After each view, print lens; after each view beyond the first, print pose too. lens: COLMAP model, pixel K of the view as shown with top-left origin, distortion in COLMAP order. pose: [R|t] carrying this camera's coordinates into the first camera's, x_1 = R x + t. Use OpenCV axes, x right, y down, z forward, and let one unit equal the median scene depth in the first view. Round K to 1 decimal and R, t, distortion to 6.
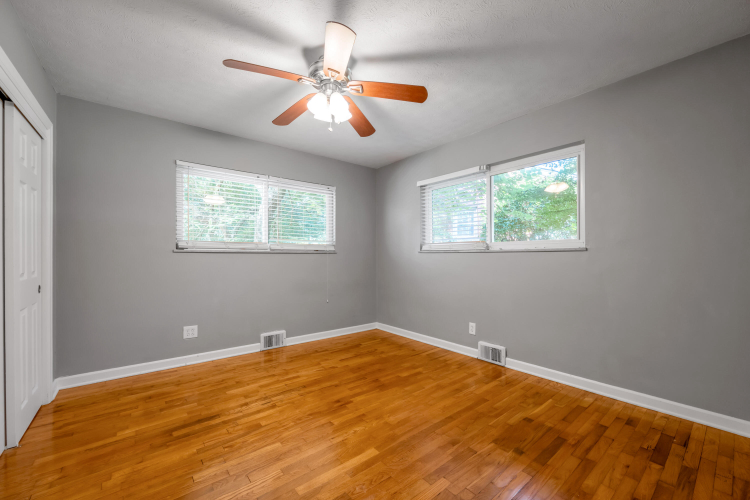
lens RADIAL K [[300.3, 0, 375.0], [0, 300.3, 250.0], [0, 0, 1]] dist [0.000709, -0.000102]
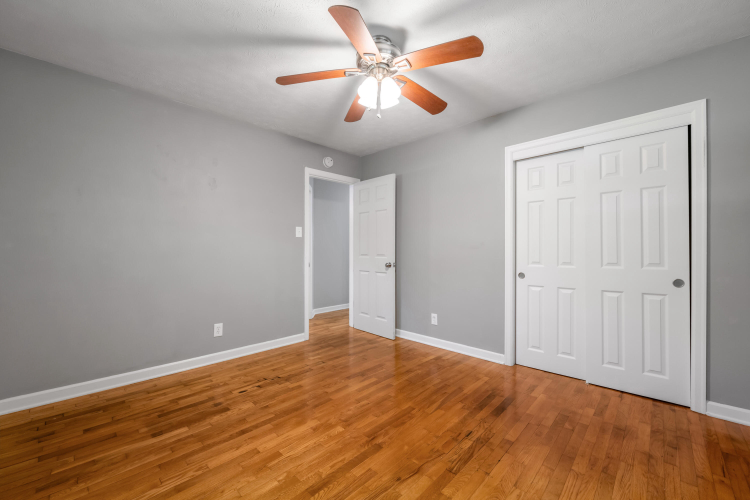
lens RADIAL K [[300.3, 0, 375.0], [0, 300.3, 250.0], [0, 0, 1]] dist [0.000709, -0.000102]
pose [[-0.992329, 0.000695, -0.123621, -0.017906], [0.003452, 0.999750, -0.022088, 0.044259], [0.123575, -0.022346, -0.992084, 1.929994]]
